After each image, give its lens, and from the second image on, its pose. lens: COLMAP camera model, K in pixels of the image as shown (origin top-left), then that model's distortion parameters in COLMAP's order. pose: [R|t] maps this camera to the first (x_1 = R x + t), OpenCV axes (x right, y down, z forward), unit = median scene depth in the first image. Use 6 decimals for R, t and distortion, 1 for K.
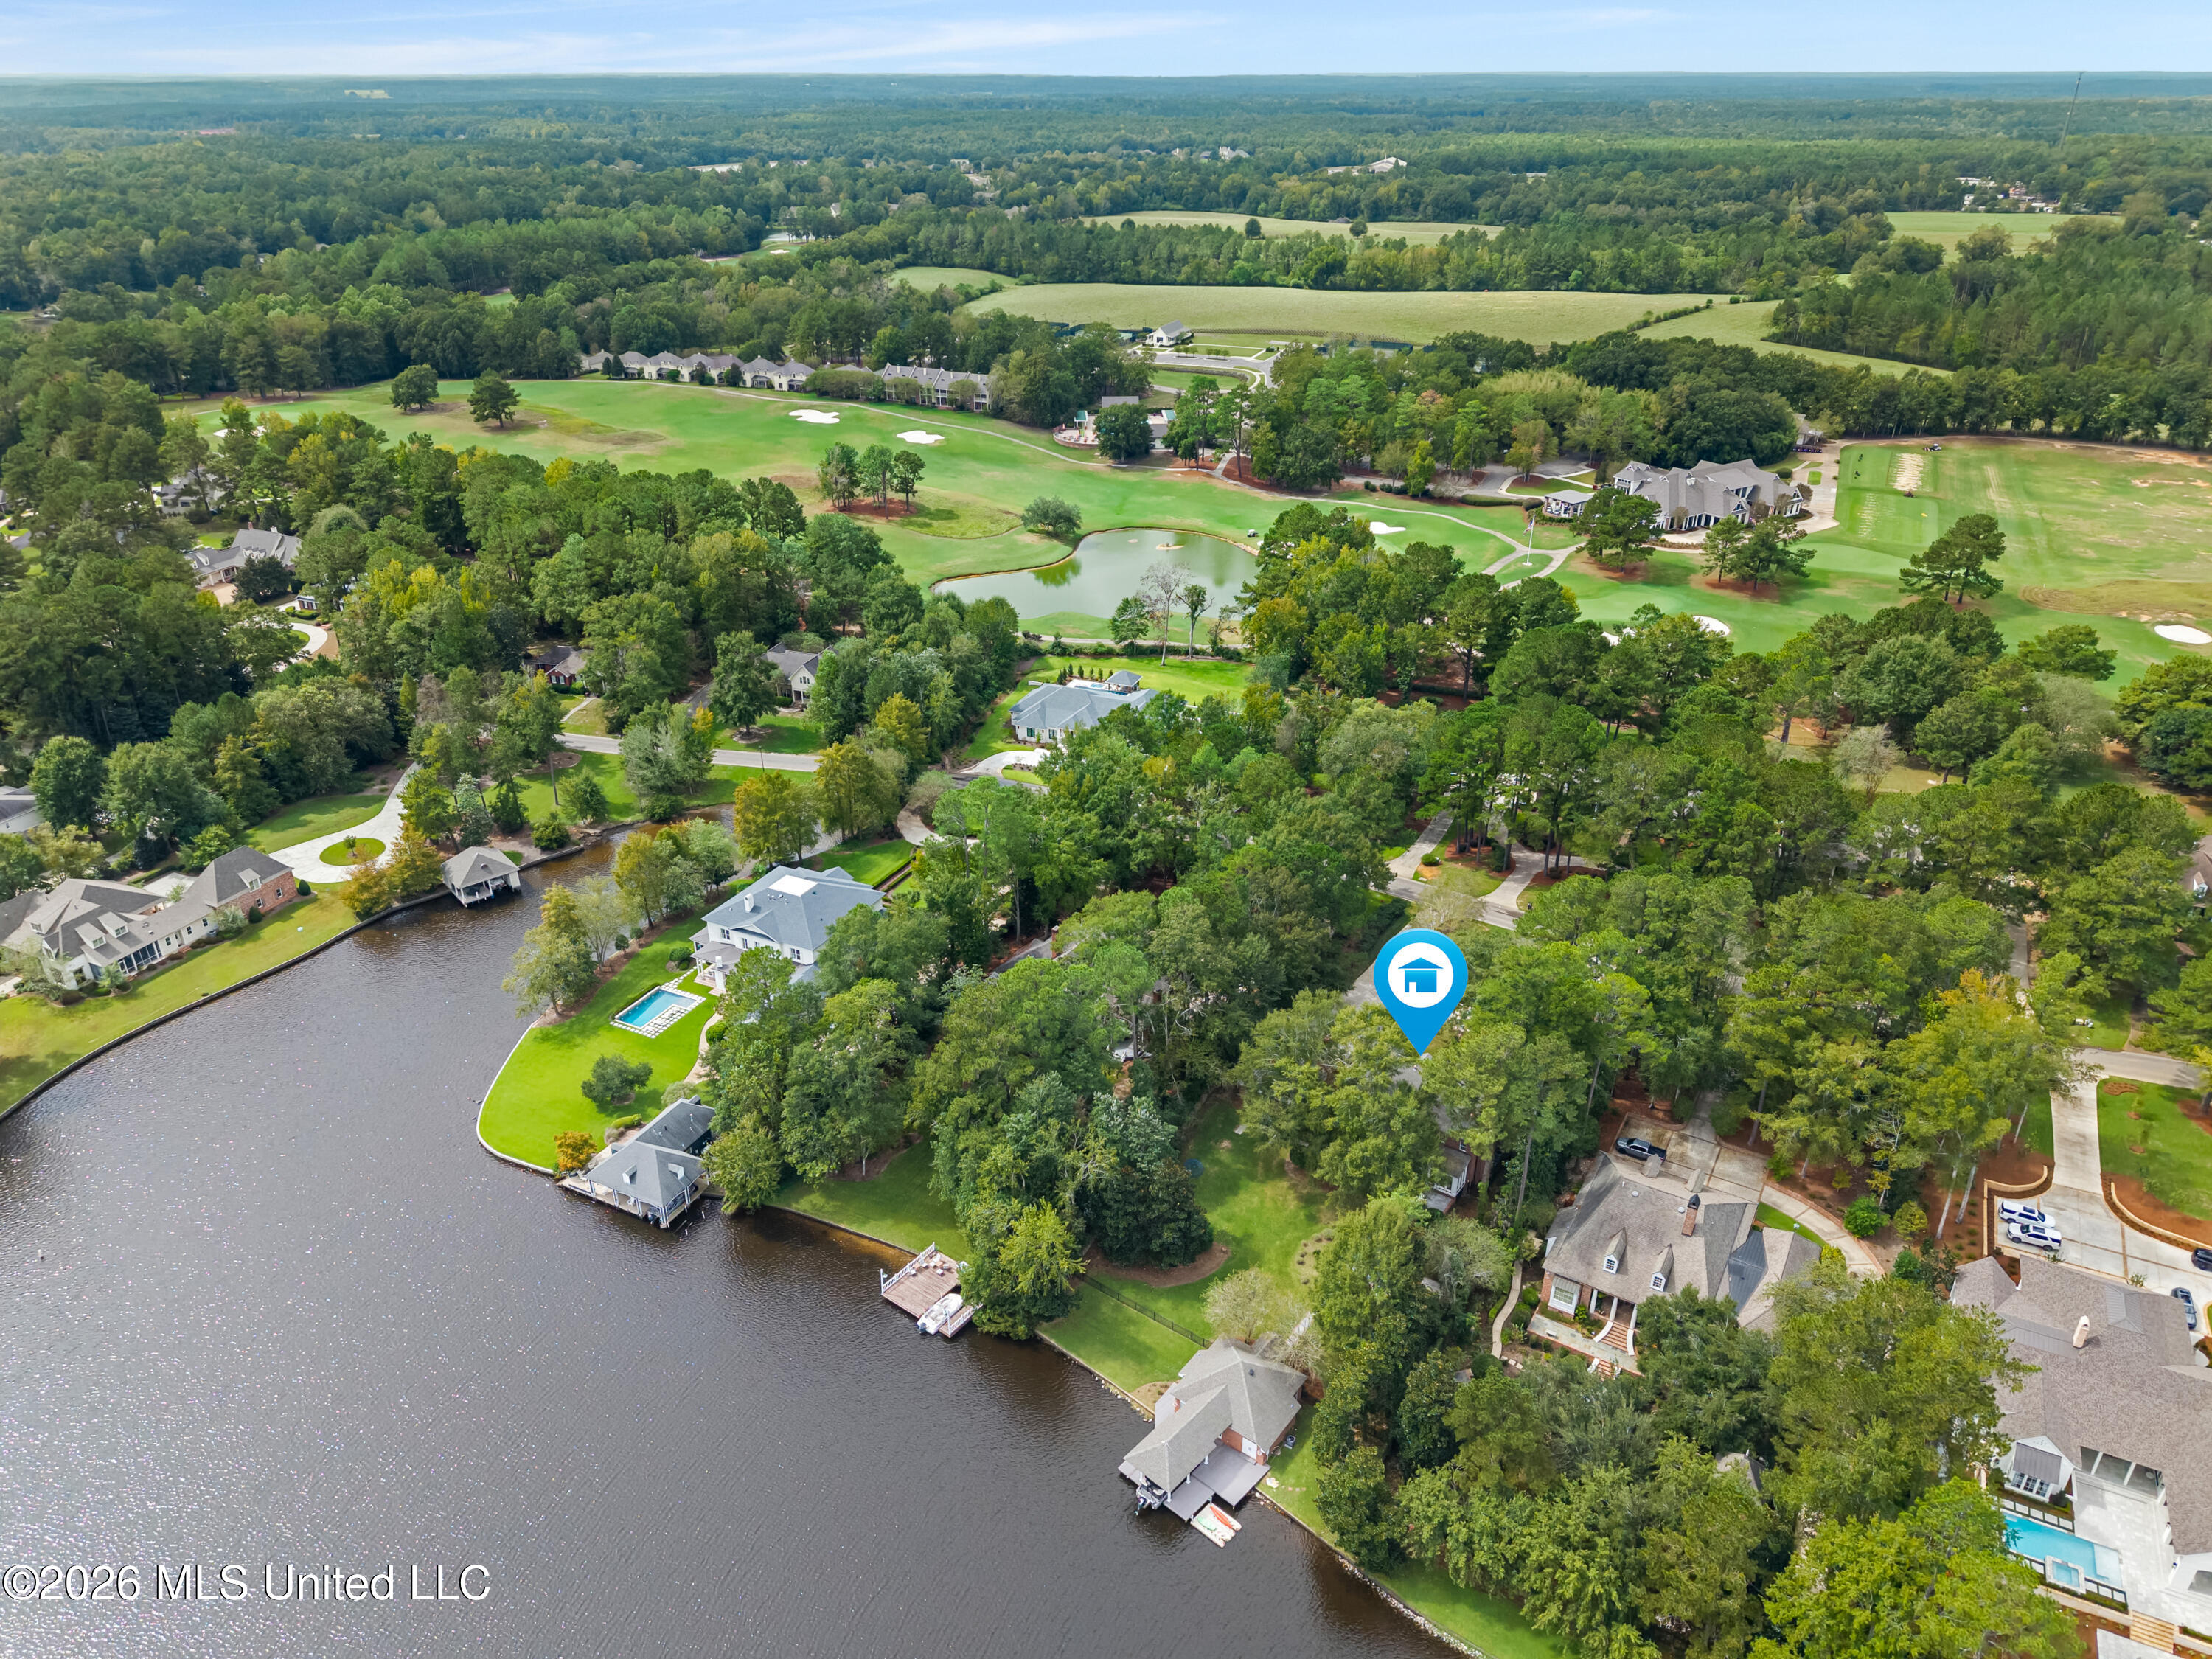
lens RADIAL K [[1517.1, 0, 1106.0], [0, 1517.1, 829.5], [0, 0, 1]] dist [0.072831, -0.071351]
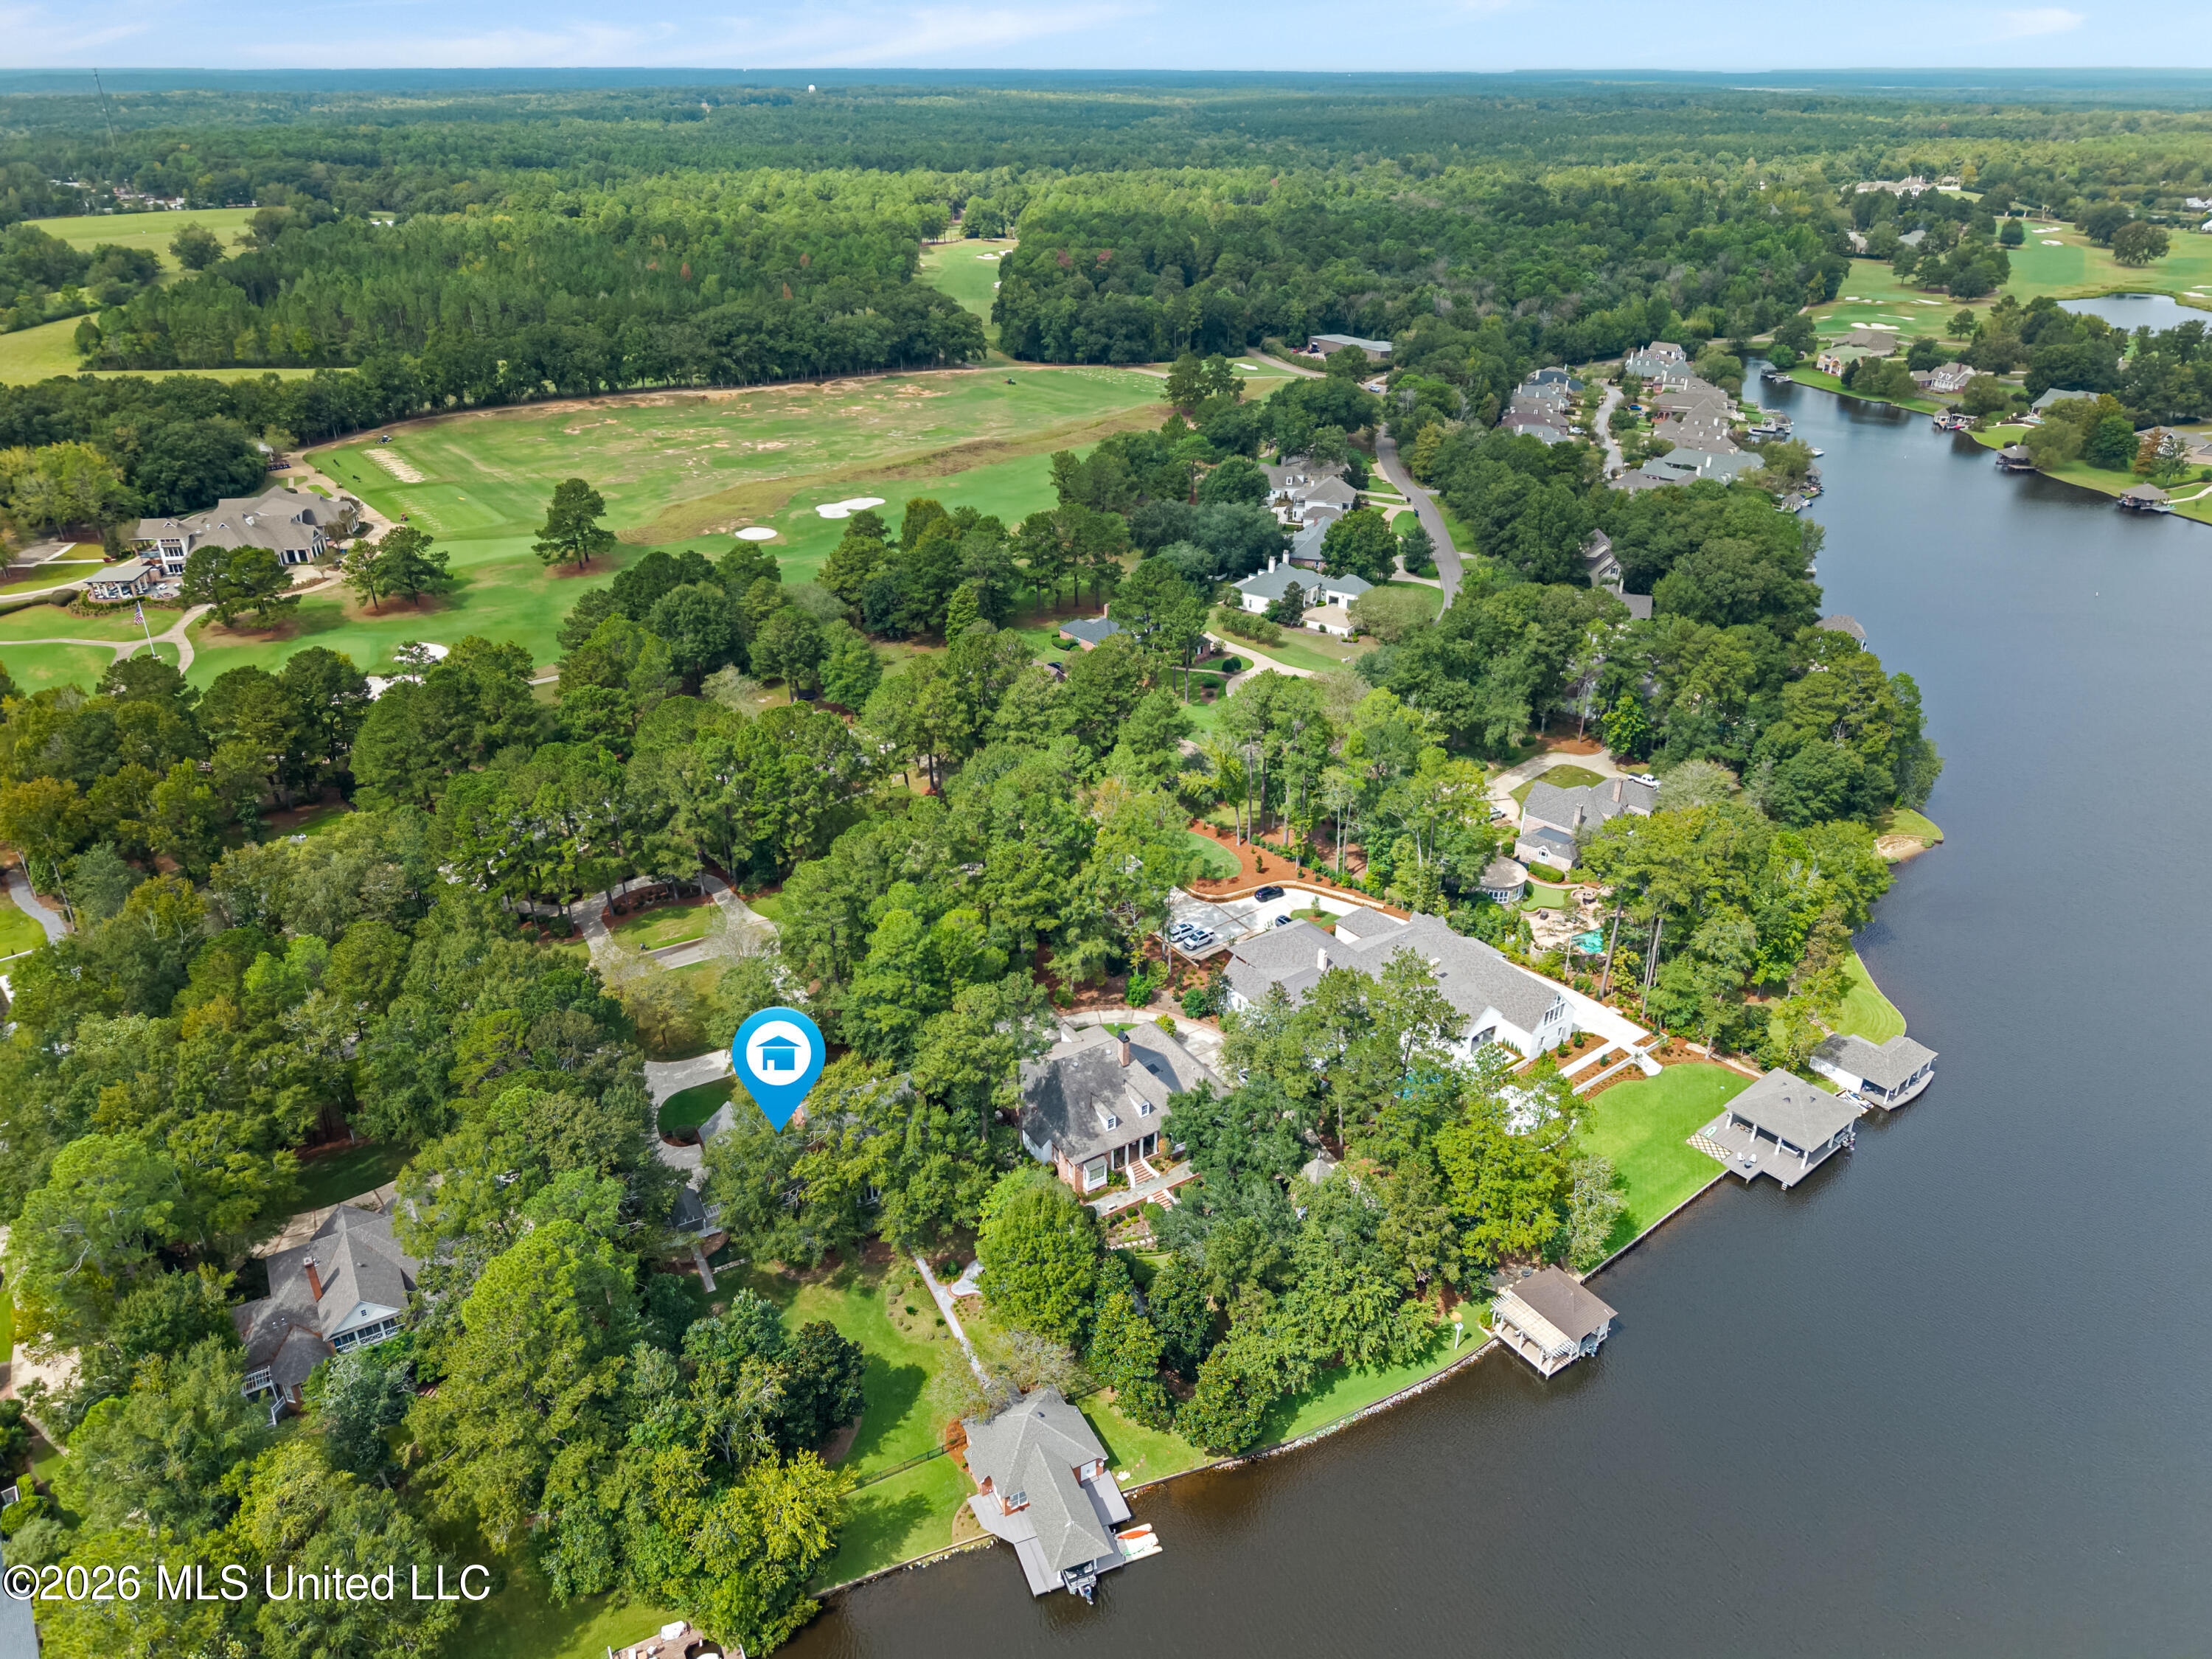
lens RADIAL K [[1517.1, 0, 1106.0], [0, 1517.1, 829.5], [0, 0, 1]] dist [0.072831, -0.071351]
pose [[0.445590, -0.411899, 0.794852, -0.236397], [0.410512, 0.883029, 0.227462, -0.082018], [-0.795569, 0.224941, 0.562558, 0.158729]]
